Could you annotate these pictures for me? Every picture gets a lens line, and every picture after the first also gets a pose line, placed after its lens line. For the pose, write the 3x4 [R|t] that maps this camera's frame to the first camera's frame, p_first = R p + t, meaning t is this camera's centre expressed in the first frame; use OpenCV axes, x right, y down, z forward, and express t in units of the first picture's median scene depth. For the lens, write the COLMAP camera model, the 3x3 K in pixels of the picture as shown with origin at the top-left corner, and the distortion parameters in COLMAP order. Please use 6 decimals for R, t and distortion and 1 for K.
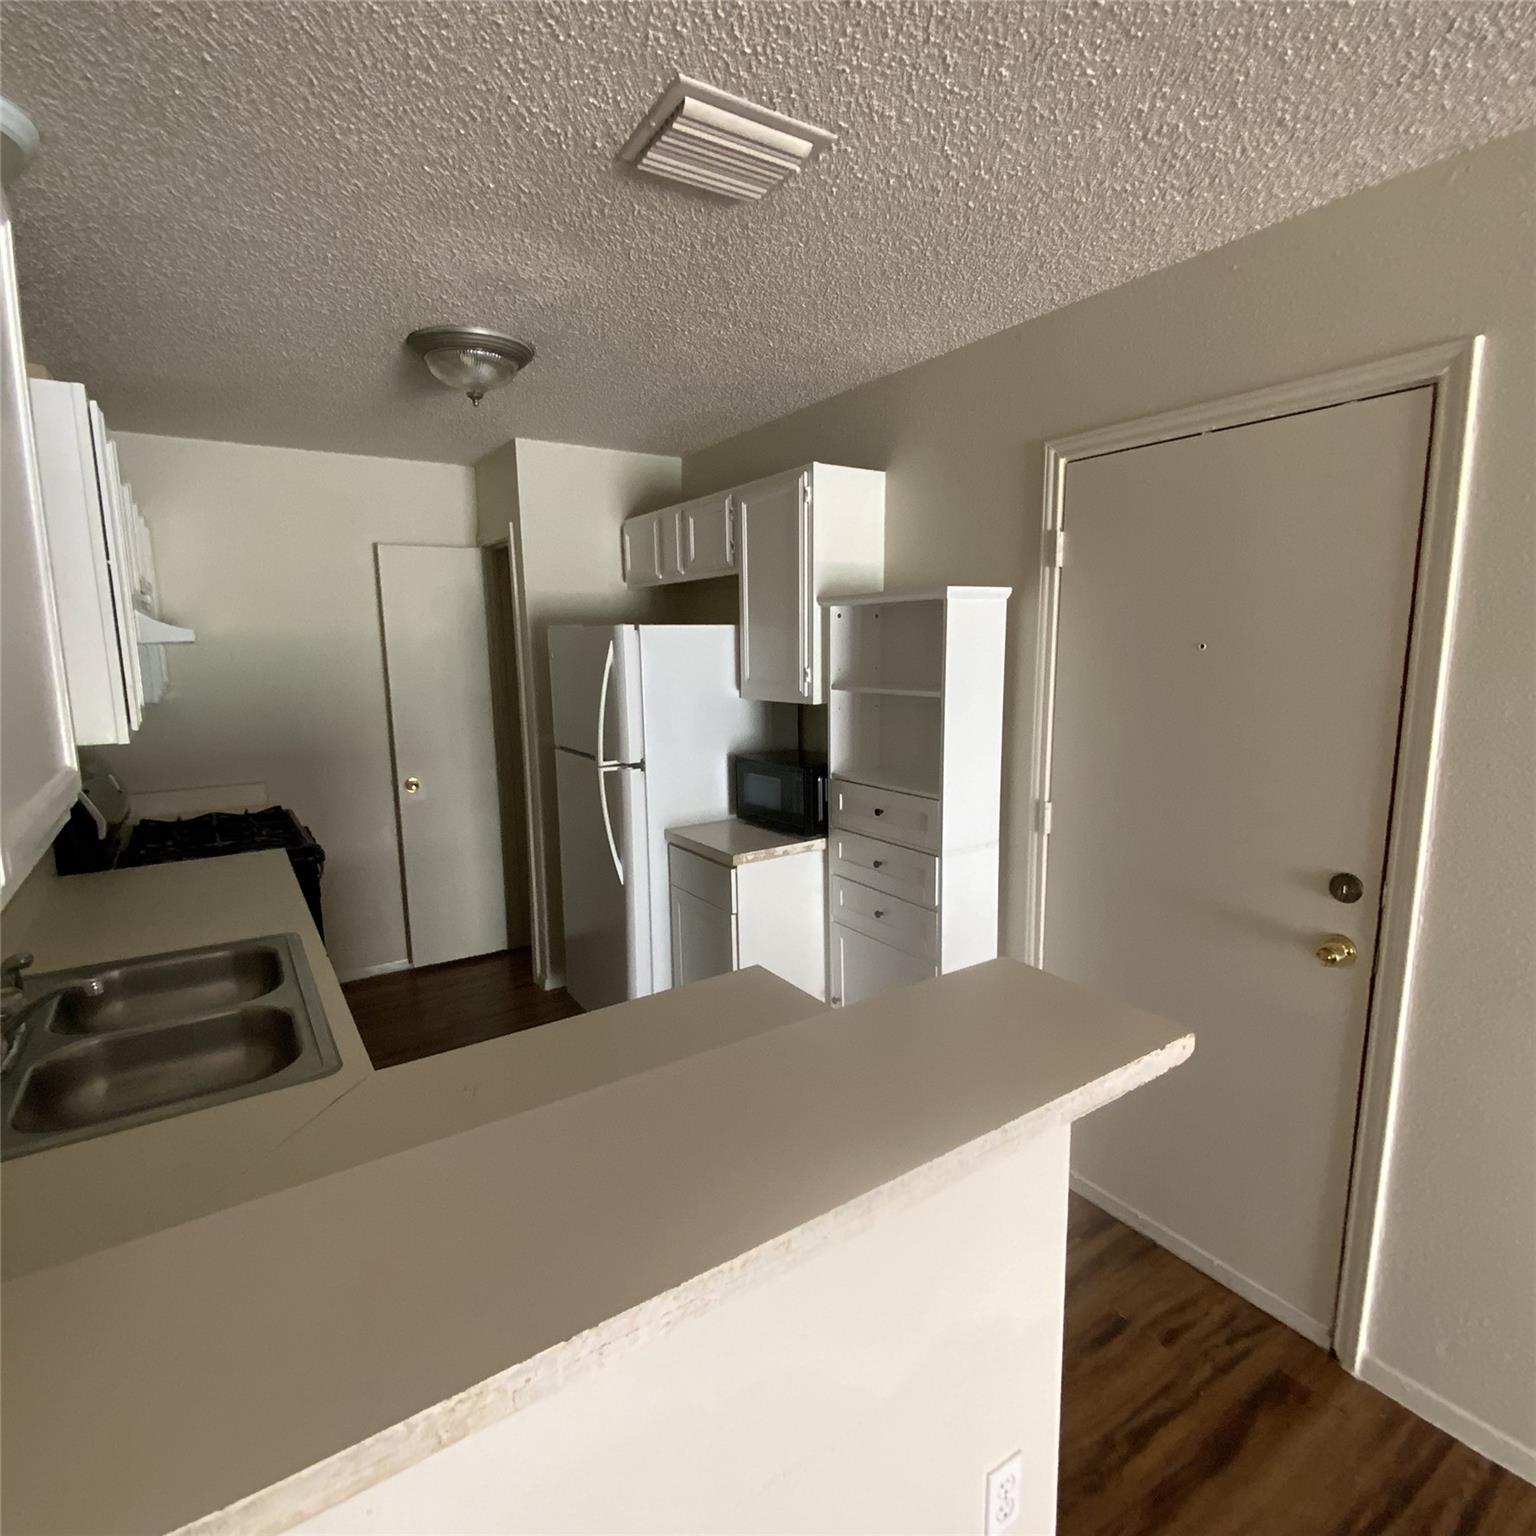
lens RADIAL K [[818.2, 0, 767.7], [0, 818.2, 773.2], [0, 0, 1]] dist [0.016578, -0.014532]
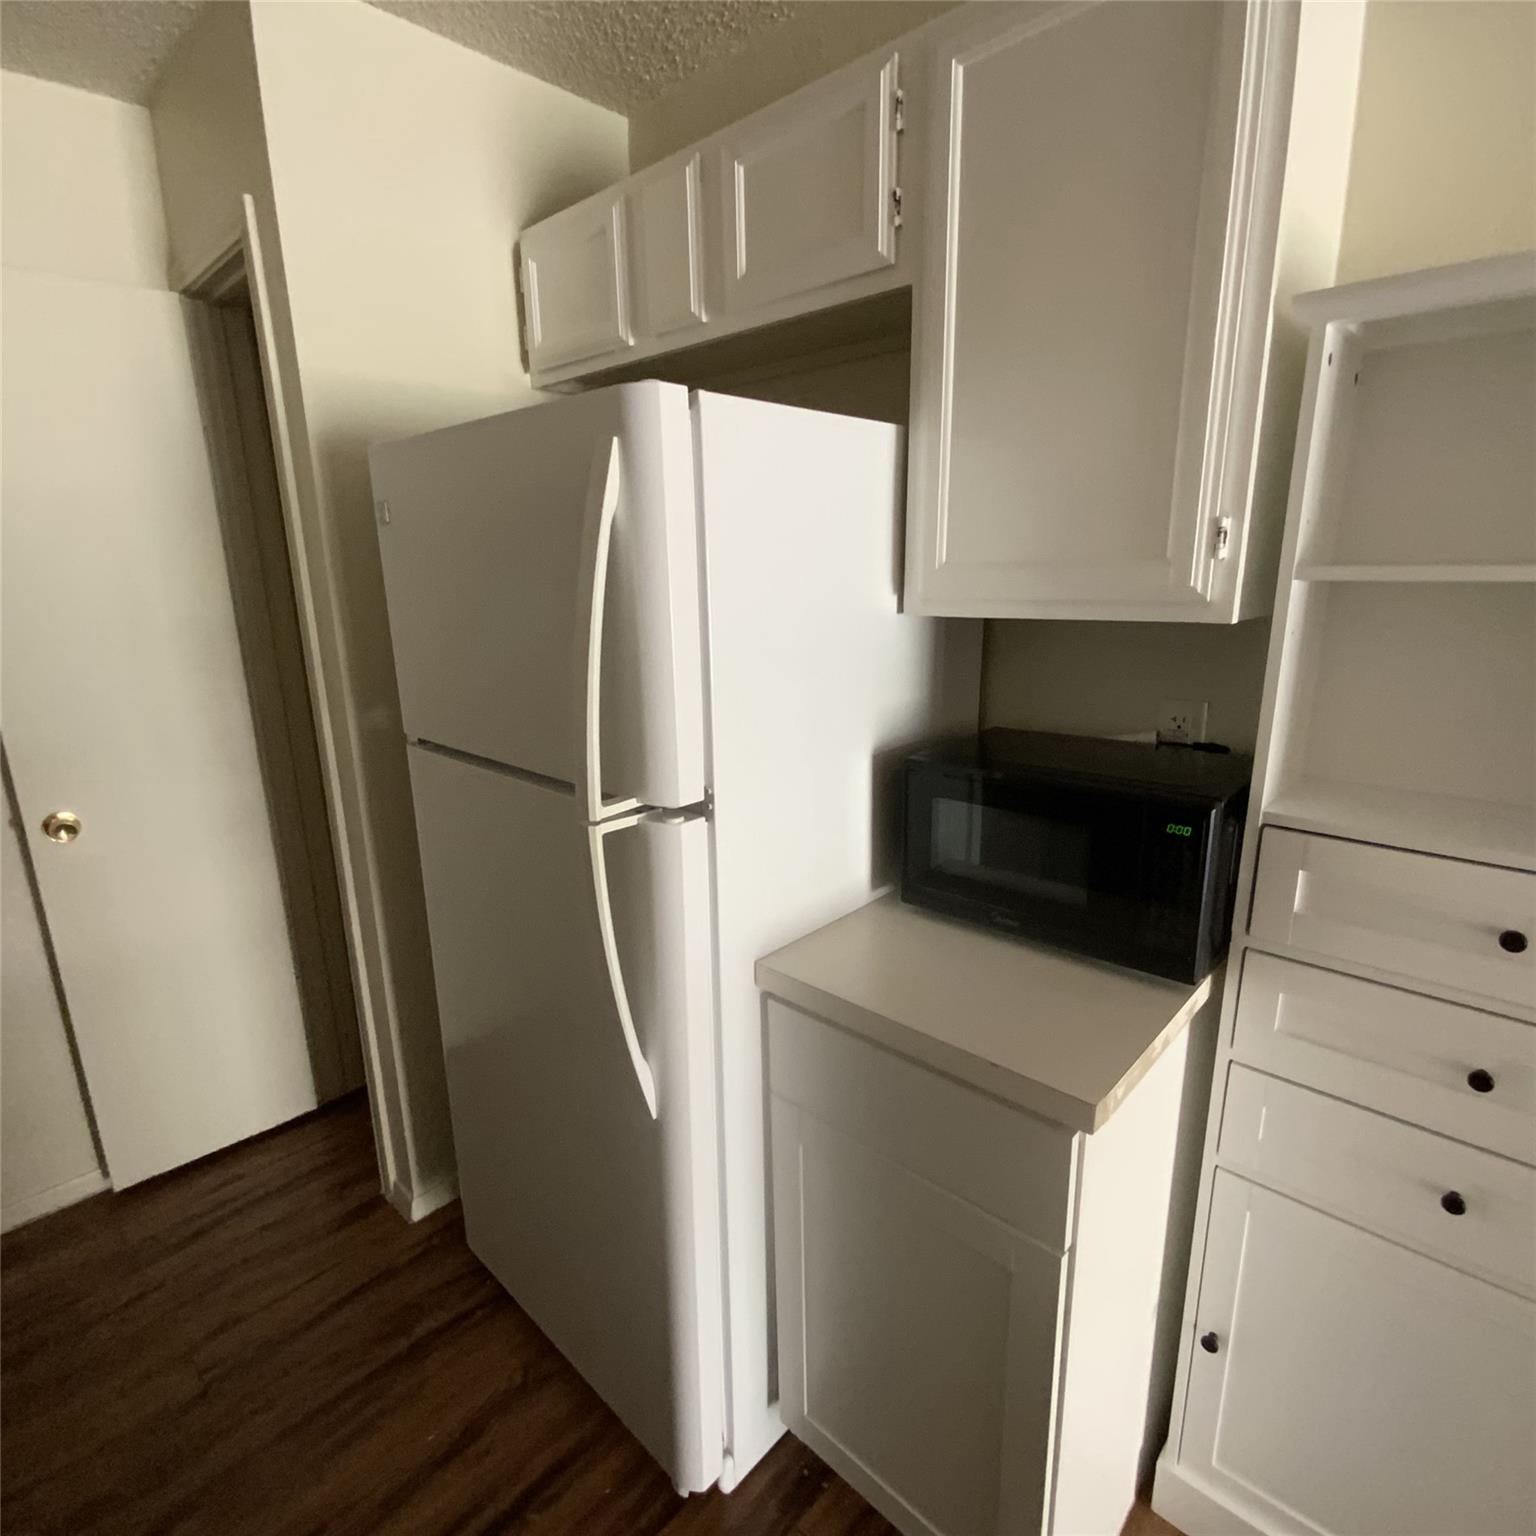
lens RADIAL K [[824.7, 0, 768.0], [0, 824.7, 768.0], [0, 0, 1]] dist [-0.004317, -0.000027]
pose [[0.974136, -0.055377, 0.219070, -0.202121], [0.036574, 0.995362, 0.088976, -0.056107], [-0.222982, -0.078663, 0.971644, 0.635965]]
